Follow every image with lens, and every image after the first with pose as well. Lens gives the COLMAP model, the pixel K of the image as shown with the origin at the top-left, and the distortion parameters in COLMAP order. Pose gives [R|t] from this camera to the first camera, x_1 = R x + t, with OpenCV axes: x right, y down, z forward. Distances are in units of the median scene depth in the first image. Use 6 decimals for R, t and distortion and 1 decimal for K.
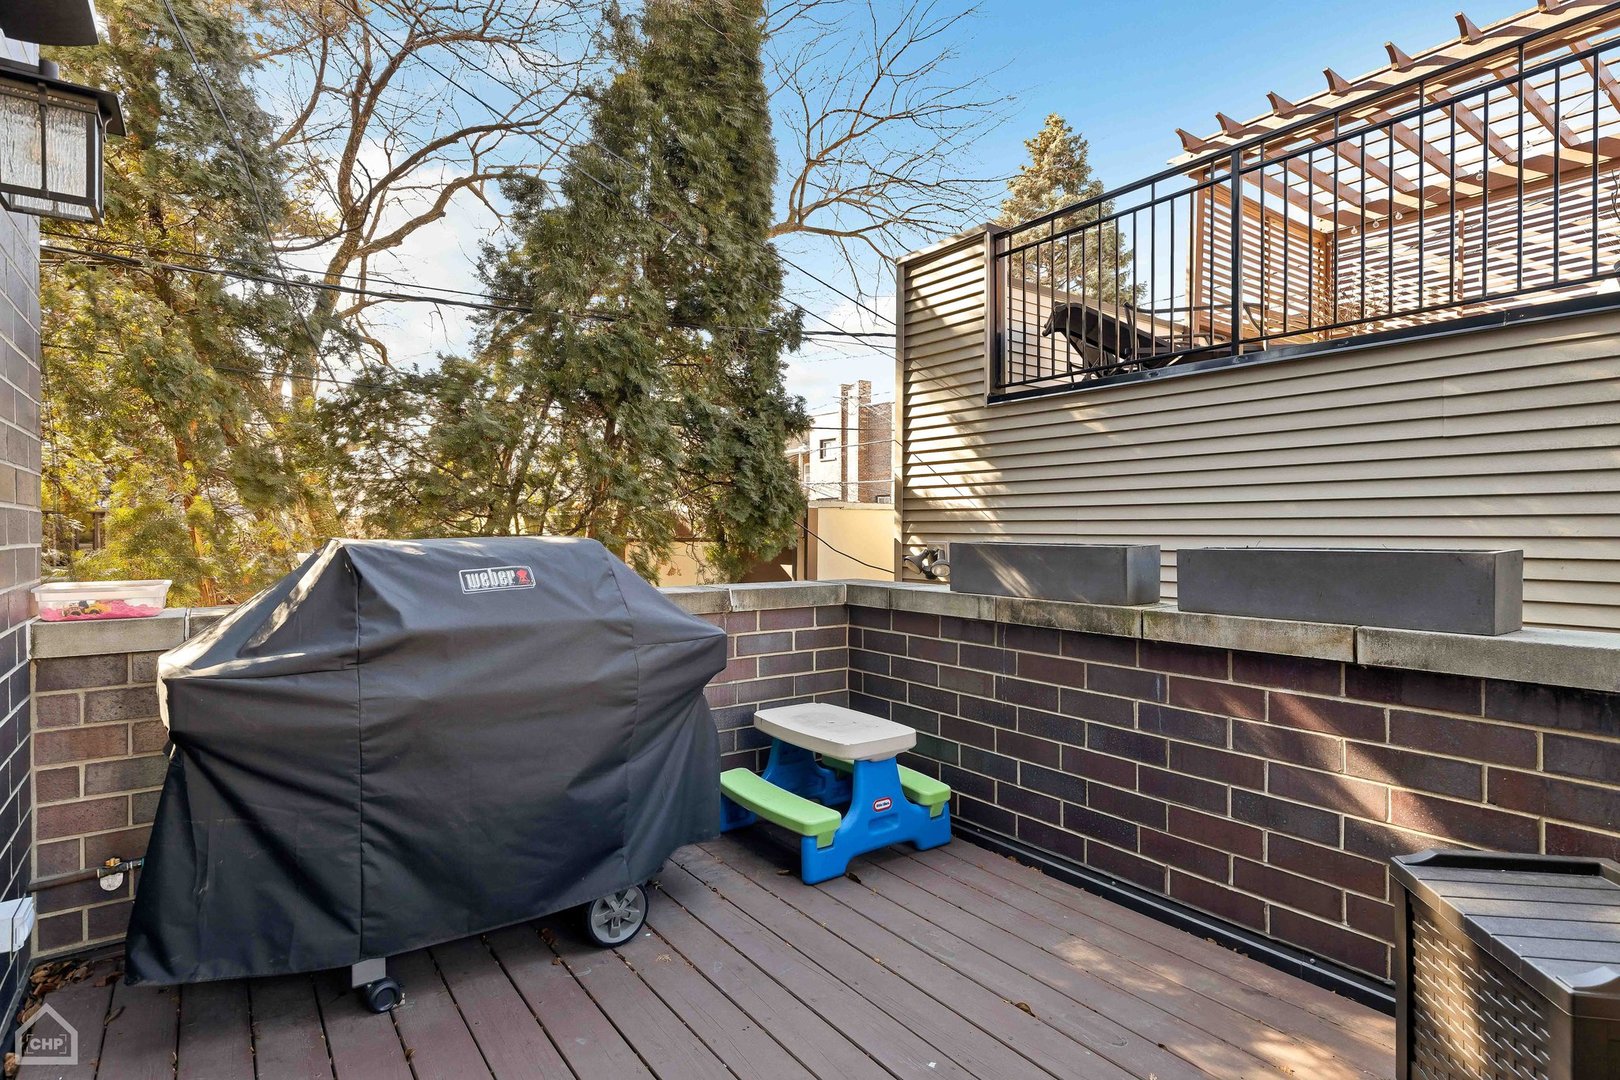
lens RADIAL K [[857.1, 0, 808.1], [0, 857.1, 536.4], [0, 0, 1]] dist [0.005734, -0.000312]
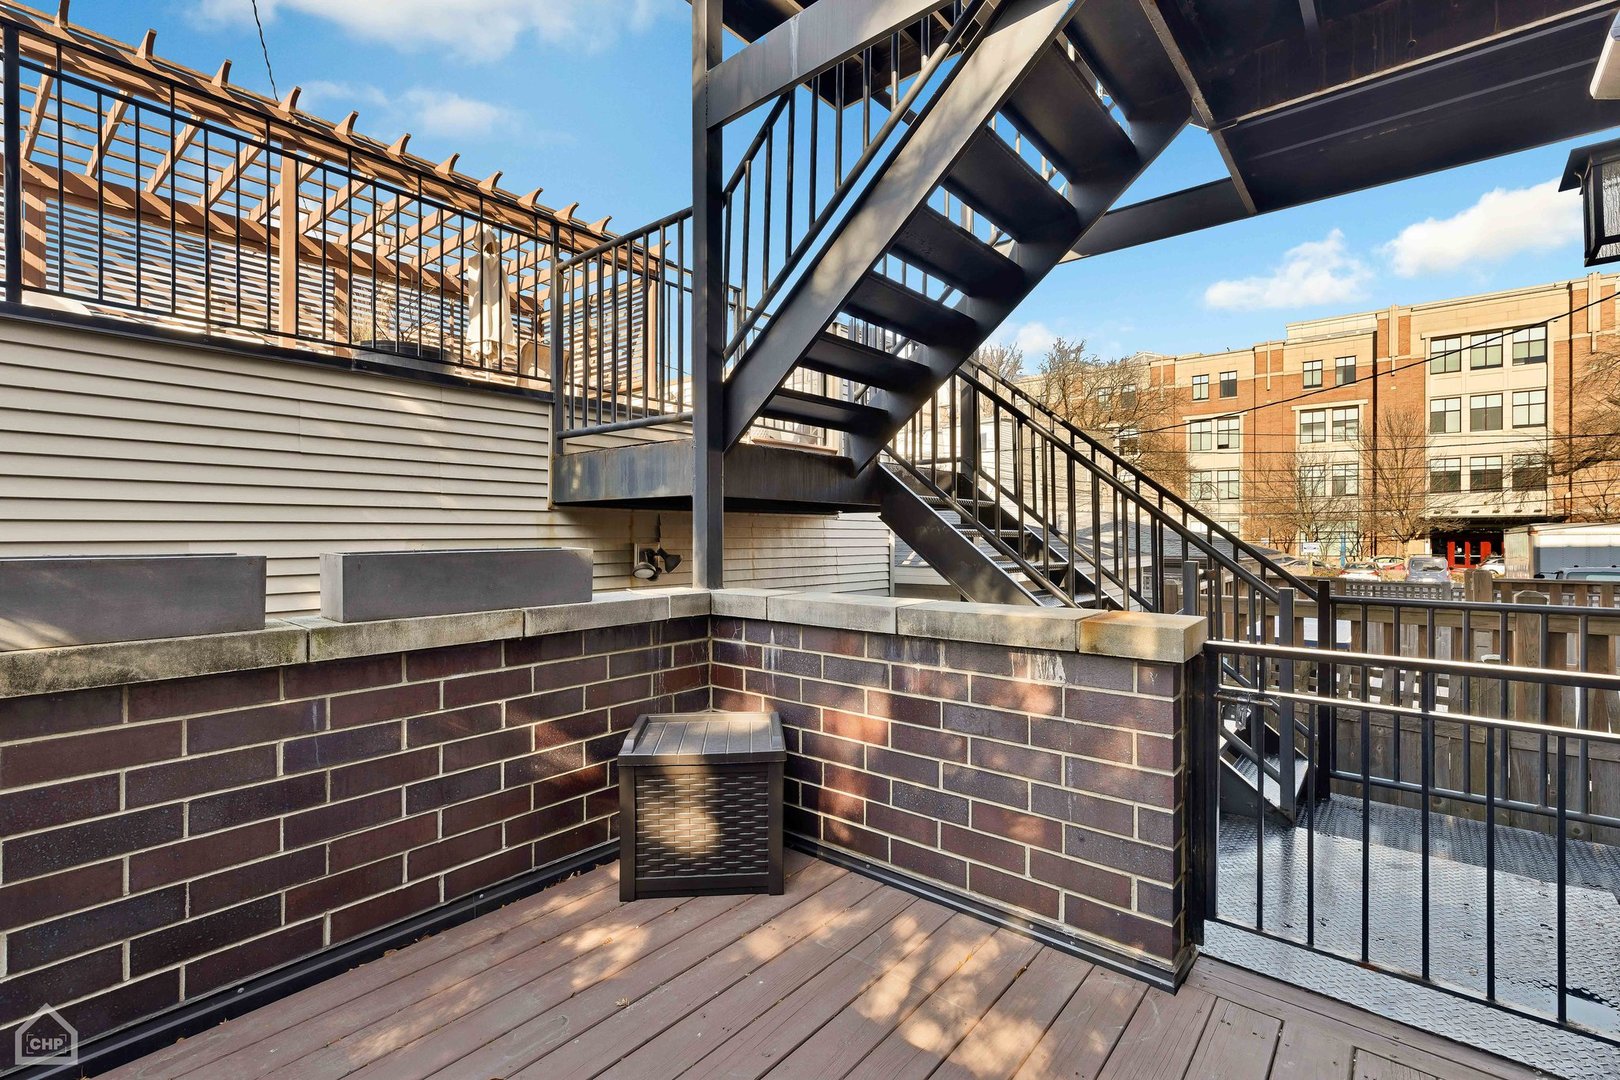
lens RADIAL K [[742.8, 0, 809.0], [0, 742.8, 533.4], [0, 0, 1]] dist [0.001046, 0.001374]
pose [[-0.270413, 0.000564, 0.962744, -0.482961], [0.008700, 0.999960, 0.001858, -0.006138], [-0.962705, 0.008878, -0.270407, 0.767711]]
